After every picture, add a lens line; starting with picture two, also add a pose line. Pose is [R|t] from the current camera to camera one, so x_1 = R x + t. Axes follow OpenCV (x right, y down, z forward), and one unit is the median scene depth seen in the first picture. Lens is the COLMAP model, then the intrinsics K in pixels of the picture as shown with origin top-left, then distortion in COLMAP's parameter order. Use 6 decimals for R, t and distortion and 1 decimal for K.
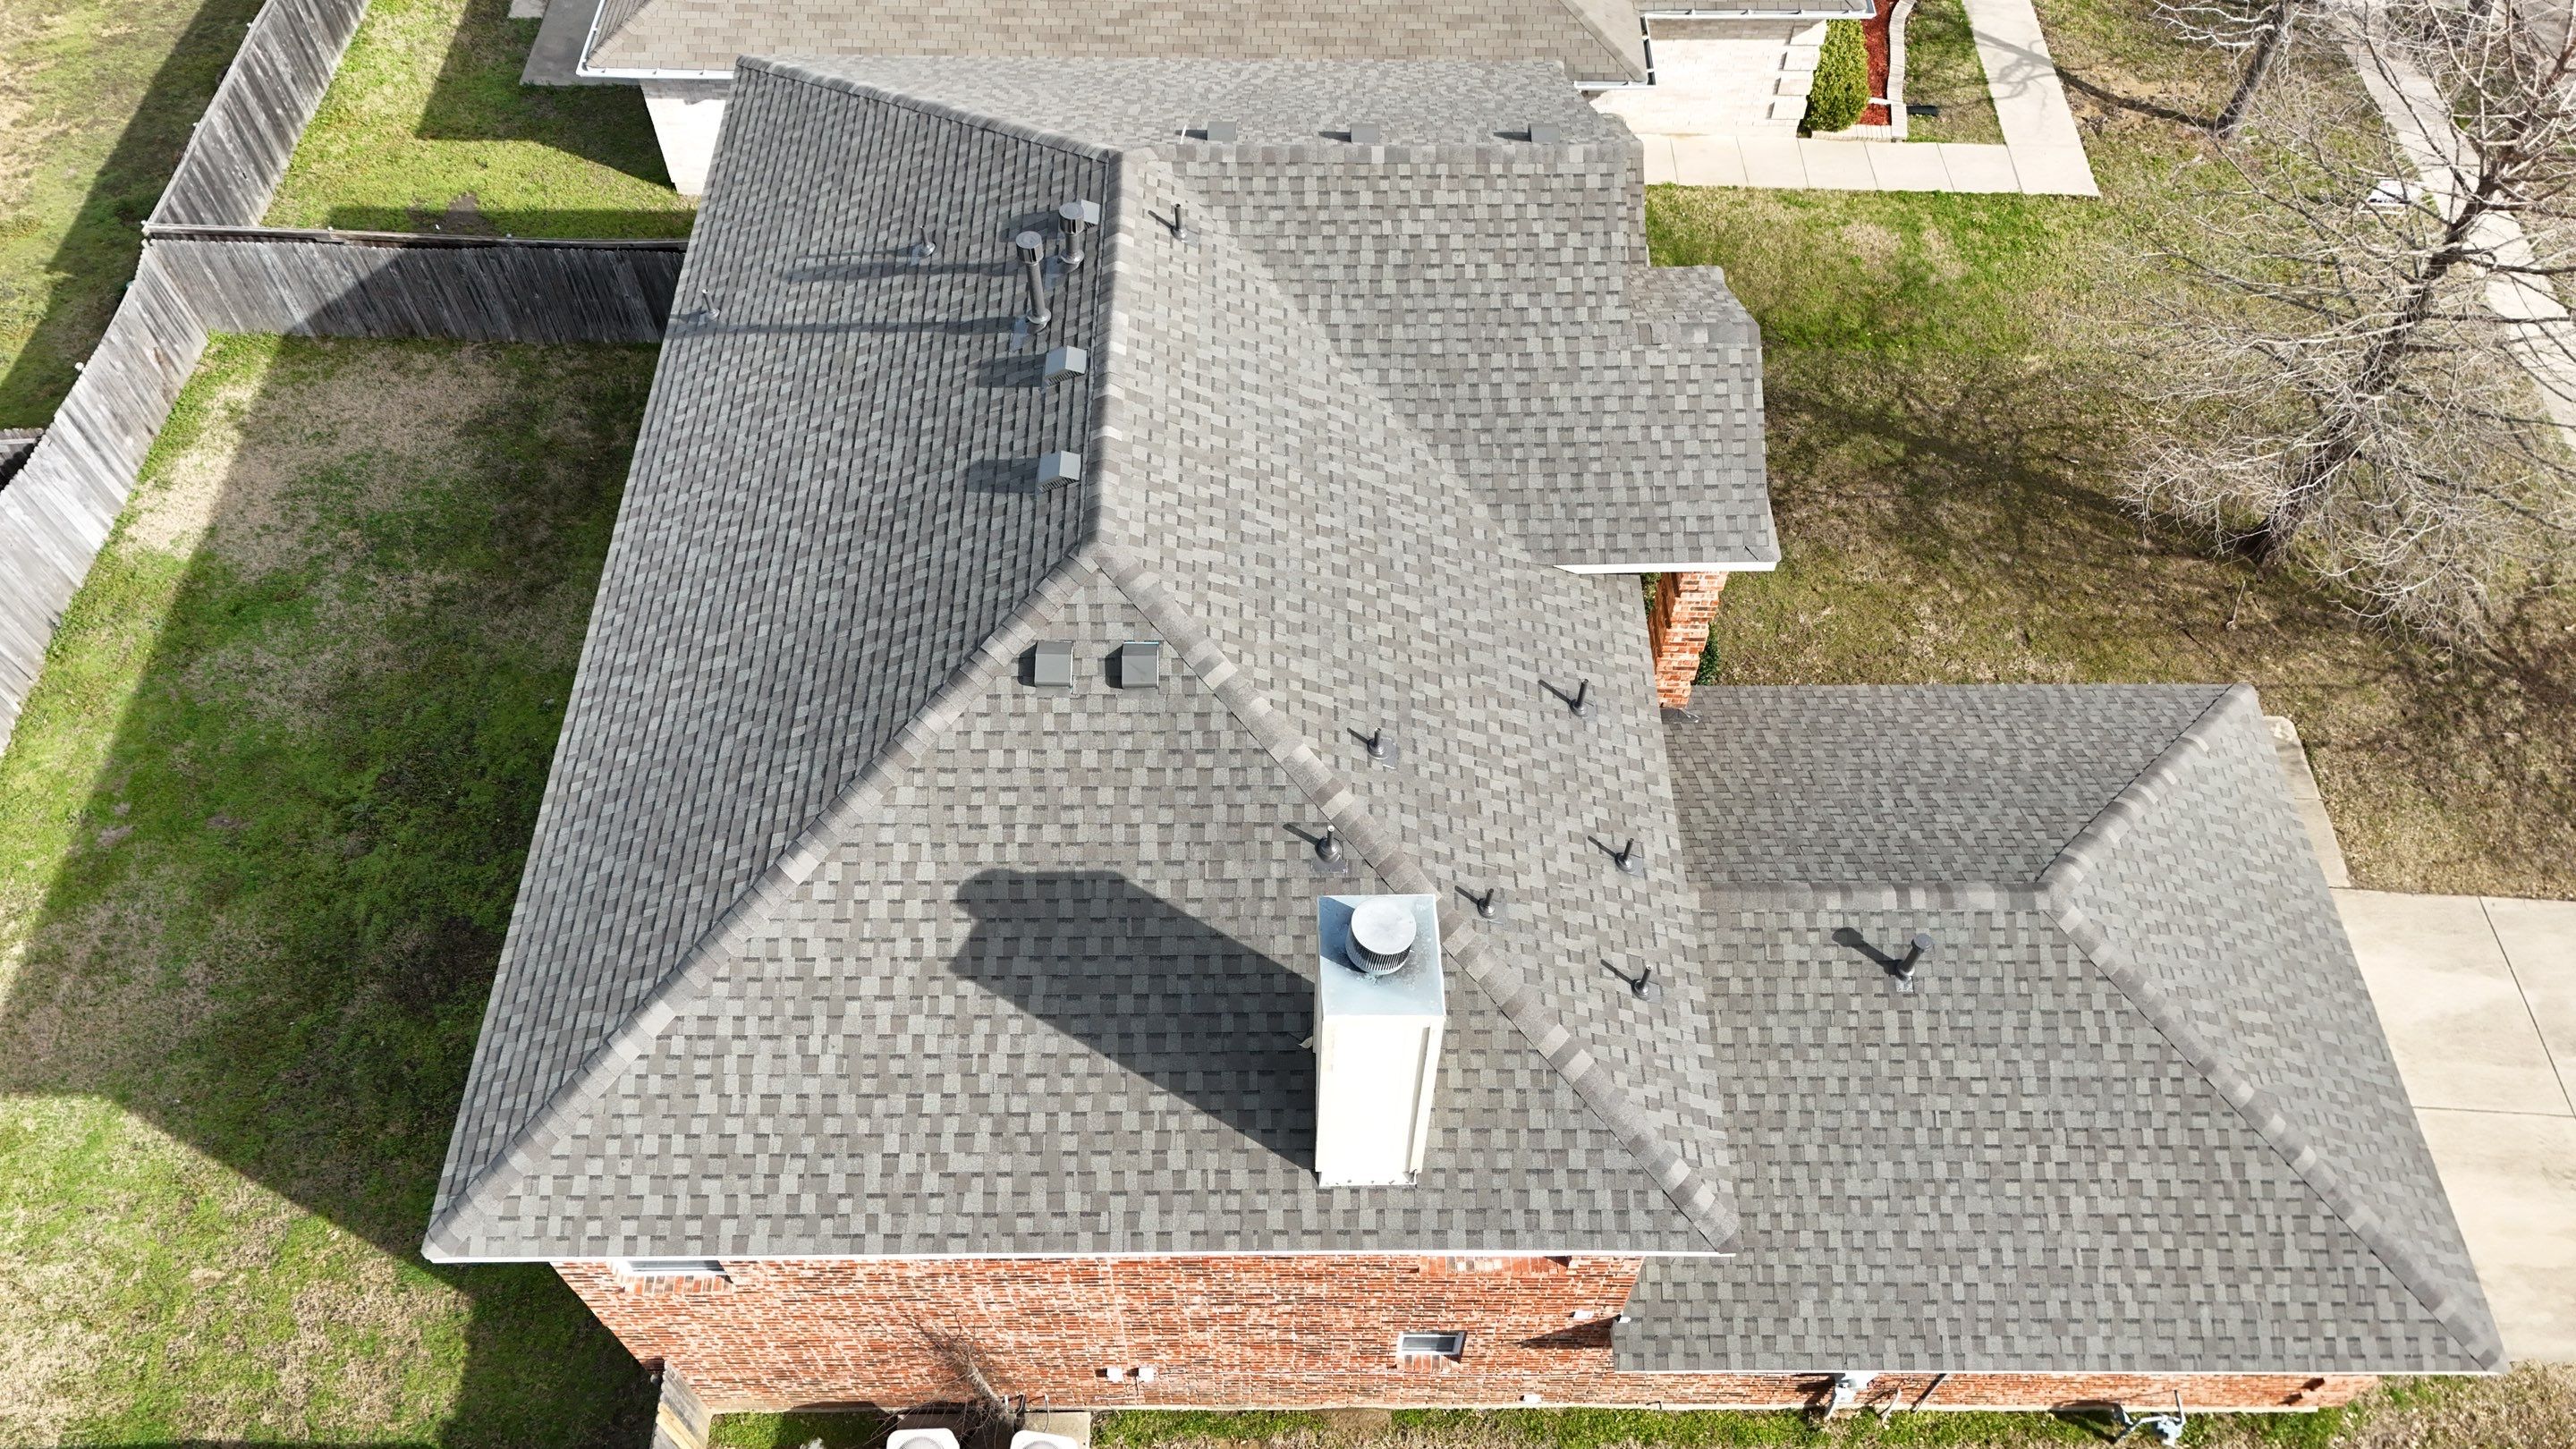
lens RADIAL K [[1881.6, 0, 1289.1], [0, 1881.6, 716.3], [0, 0, 1]] dist [0.103229, -0.101501]
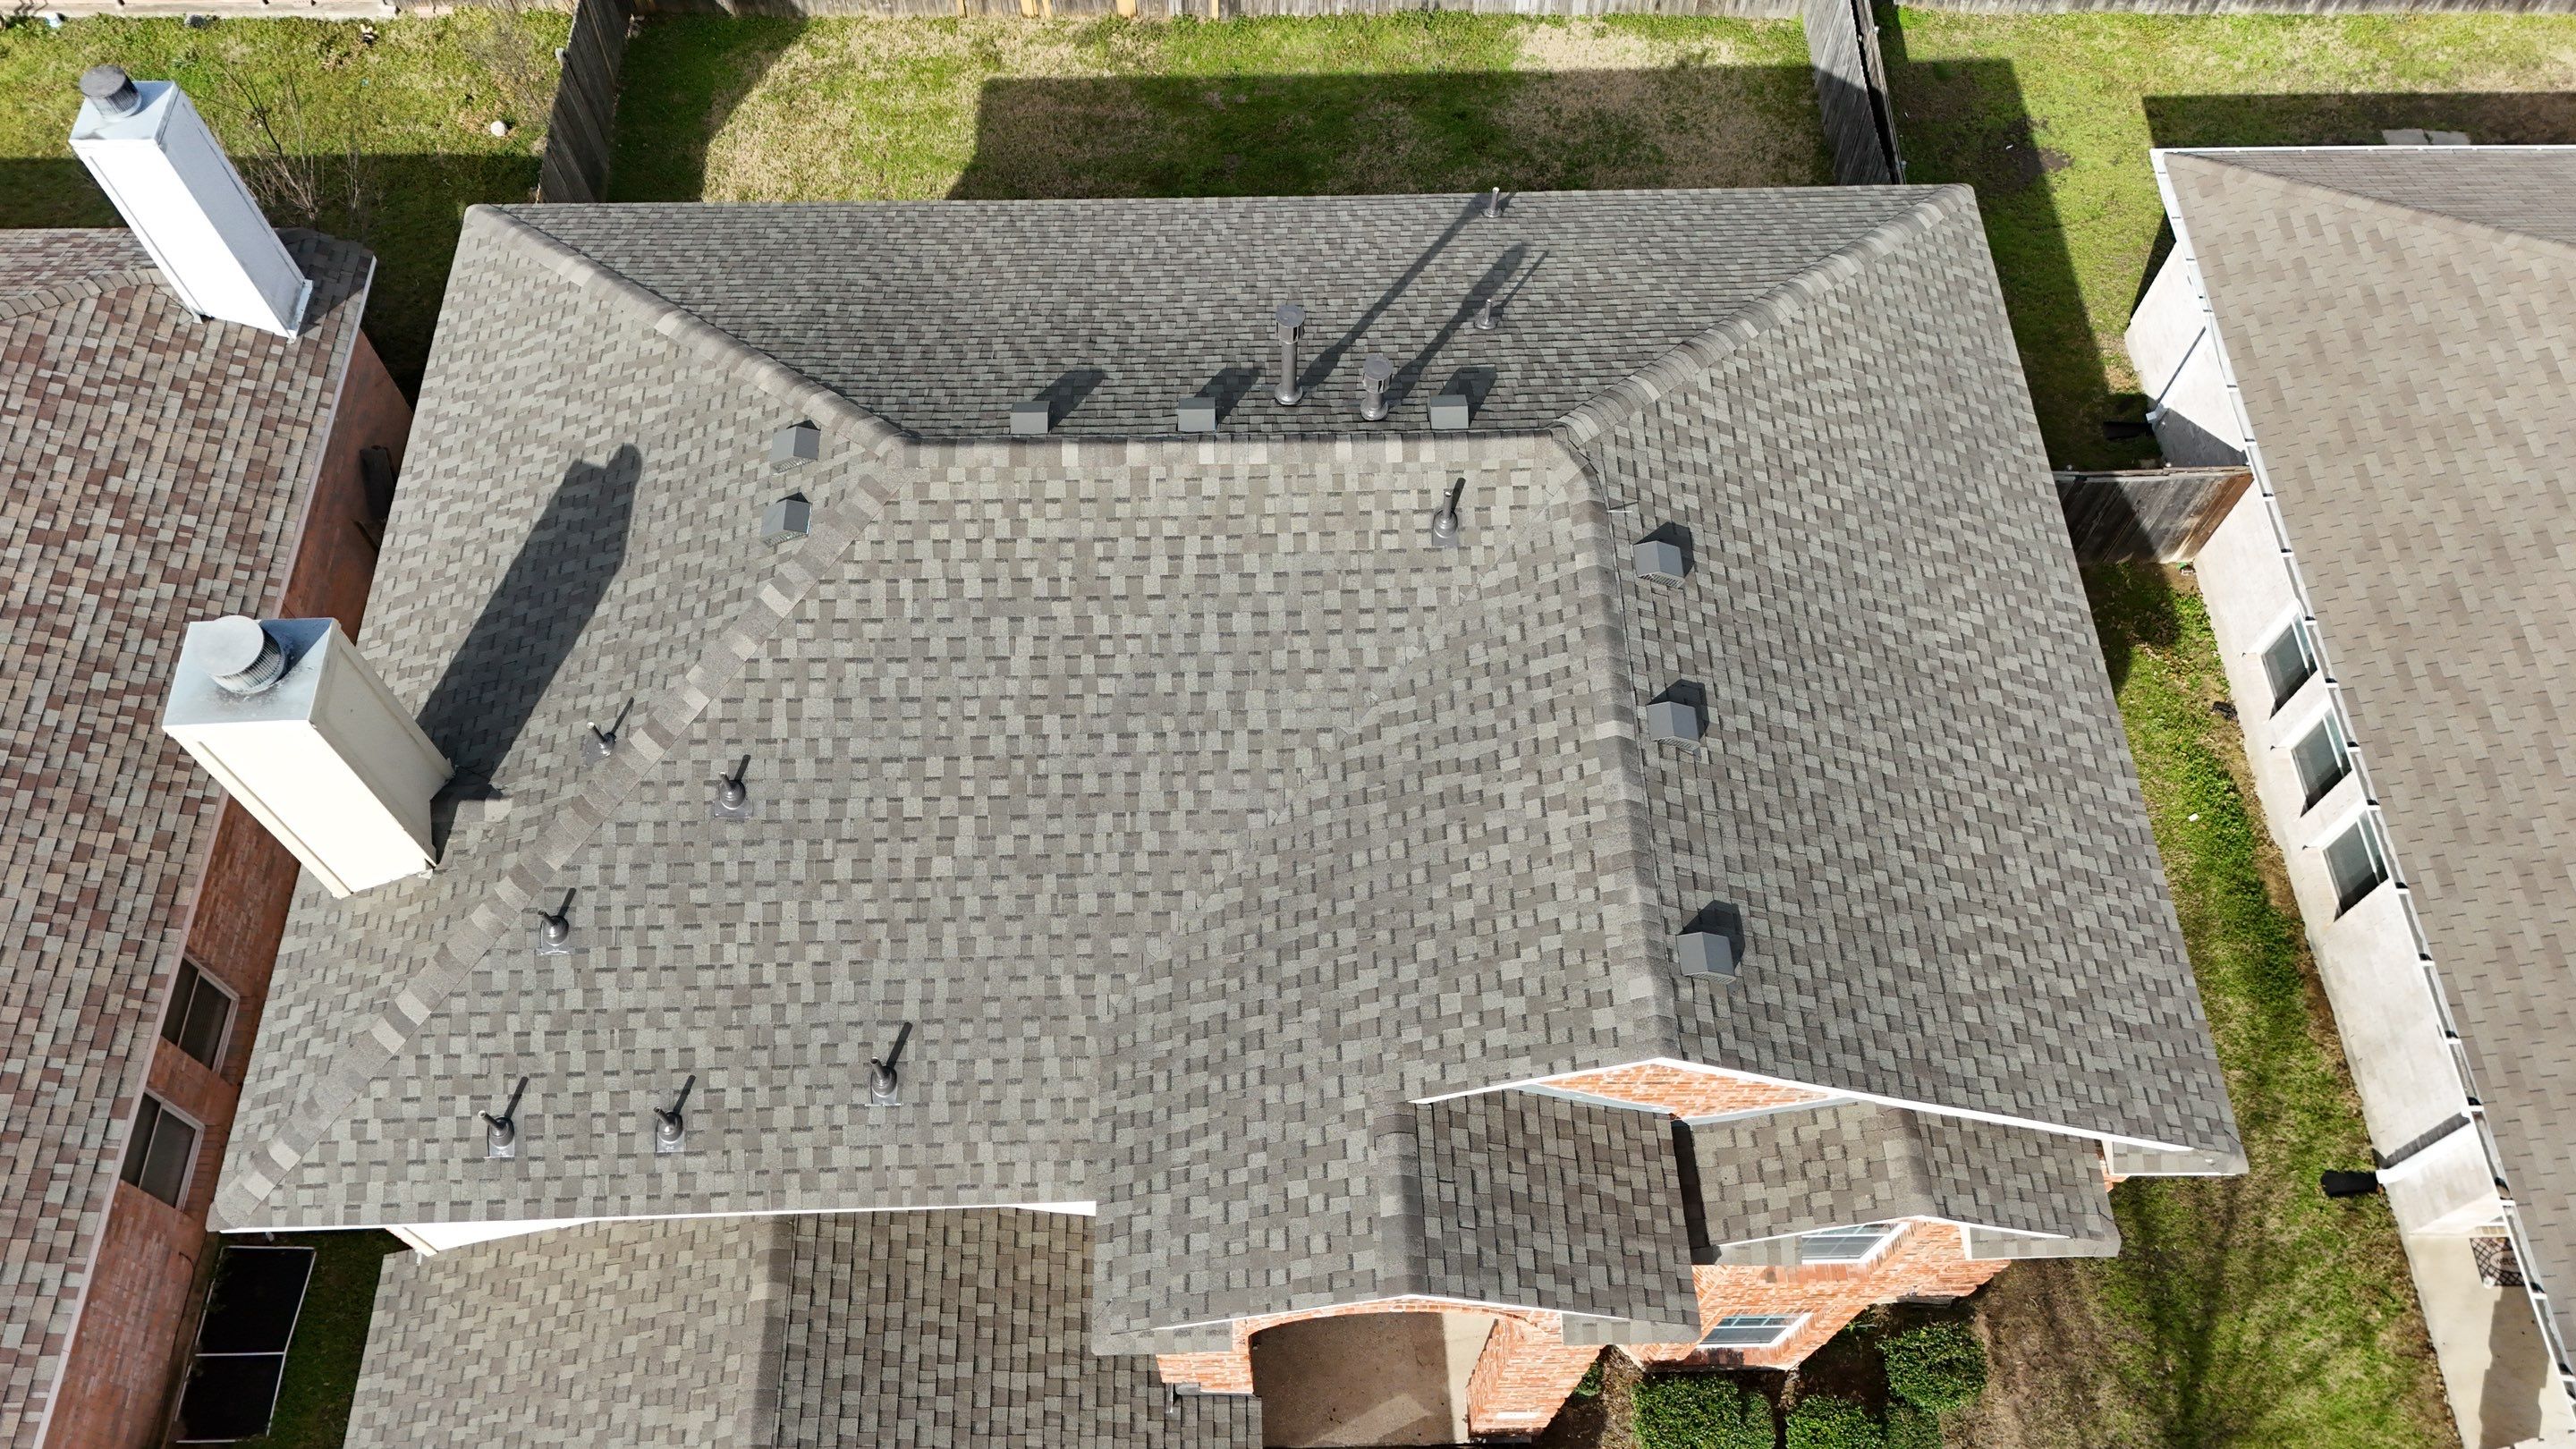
lens RADIAL K [[1881.6, 0, 1289.1], [0, 1881.6, 716.3], [0, 0, 1]] dist [0.103229, -0.101501]
pose [[0.021171, 0.864086, -0.502899, 0.403290], [-0.816941, 0.304918, 0.489522, -0.553224], [0.576332, 0.400475, 0.712363, 0.419946]]
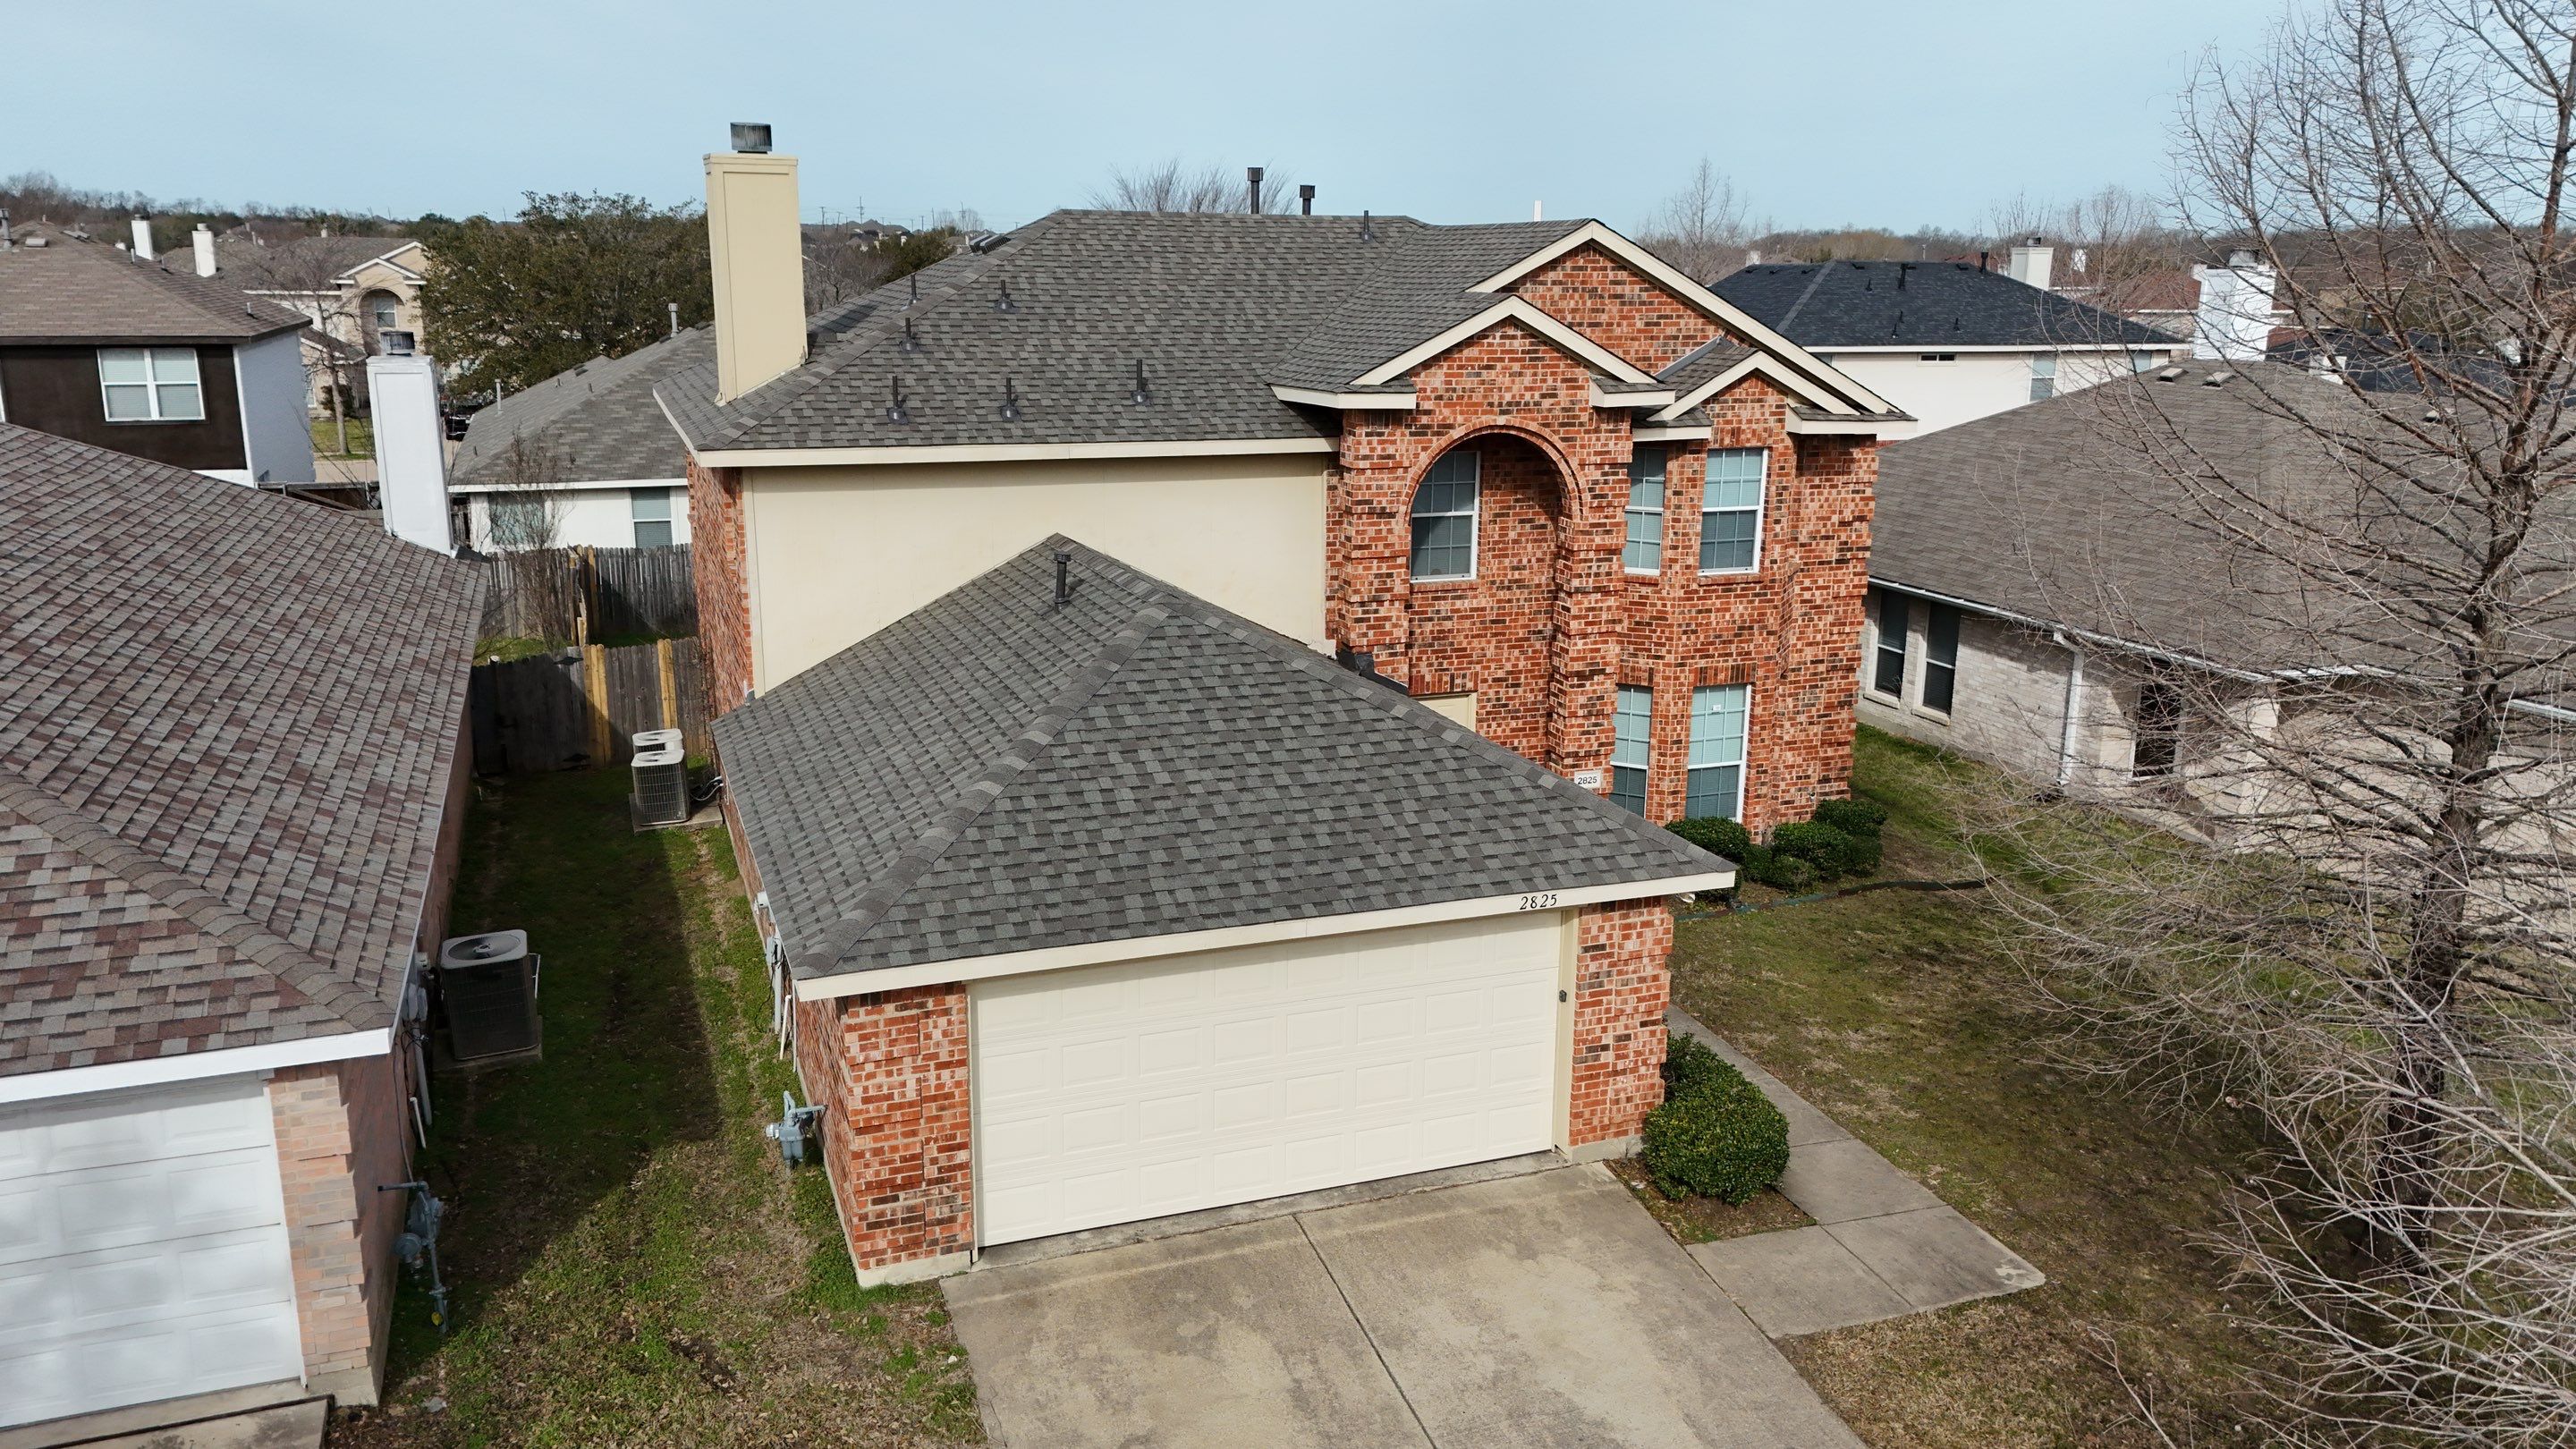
lens RADIAL K [[1888.8, 0, 1288.3], [0, 1888.8, 712.4], [0, 0, 1]] dist [0.099452, -0.097569]
pose [[0.343228, 0.211875, -0.915043, 1.279796], [-0.766590, 0.626110, -0.142570, 0.213427], [0.542711, 0.750397, 0.377319, 0.682759]]
